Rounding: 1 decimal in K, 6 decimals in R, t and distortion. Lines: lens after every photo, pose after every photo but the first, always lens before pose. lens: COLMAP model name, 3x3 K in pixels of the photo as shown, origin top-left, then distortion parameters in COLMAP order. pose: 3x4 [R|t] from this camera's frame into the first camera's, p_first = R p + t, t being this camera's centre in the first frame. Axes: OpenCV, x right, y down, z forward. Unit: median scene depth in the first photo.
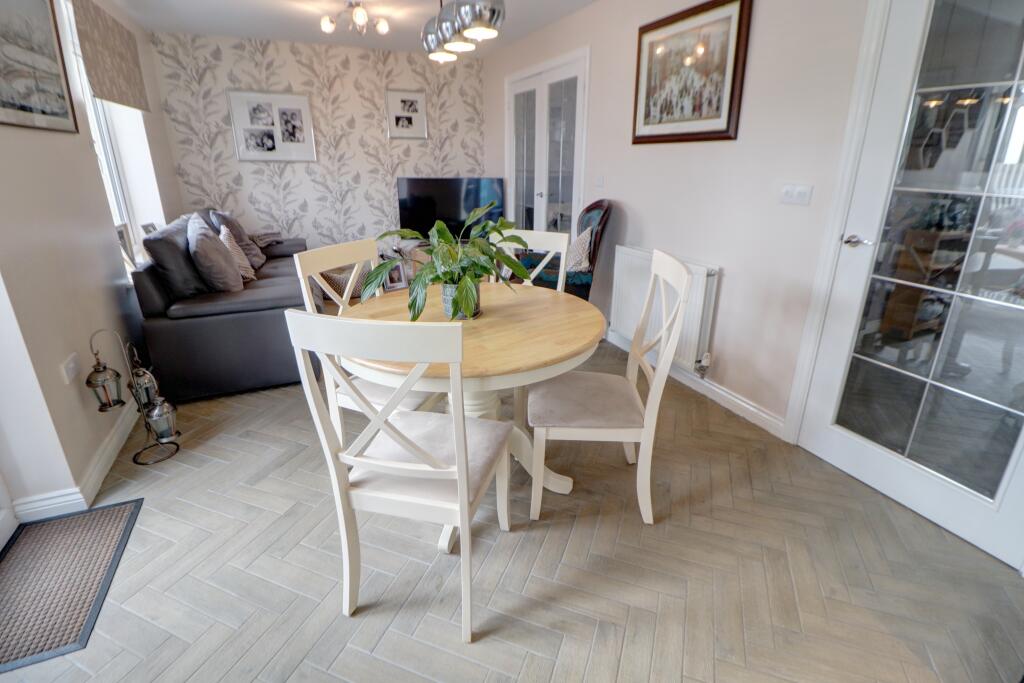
lens RADIAL K [[473.8, 0, 521.8], [0, 473.8, 318.8], [0, 0, 1]] dist [0.001124, -0.013035]
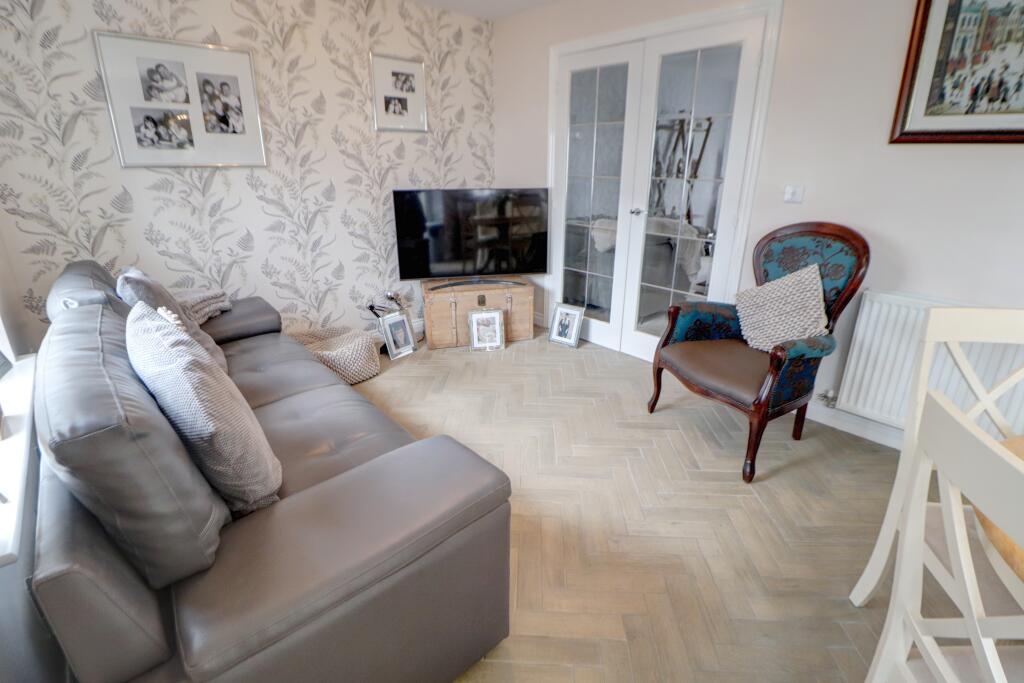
lens RADIAL K [[473.8, 0, 521.8], [0, 473.8, 318.8], [0, 0, 1]] dist [0.001124, -0.013035]
pose [[0.953876, -0.094866, 0.284819, -0.312993], [0.094293, 0.995420, 0.015758, -0.118667], [-0.285009, 0.011825, 0.958452, 0.334918]]
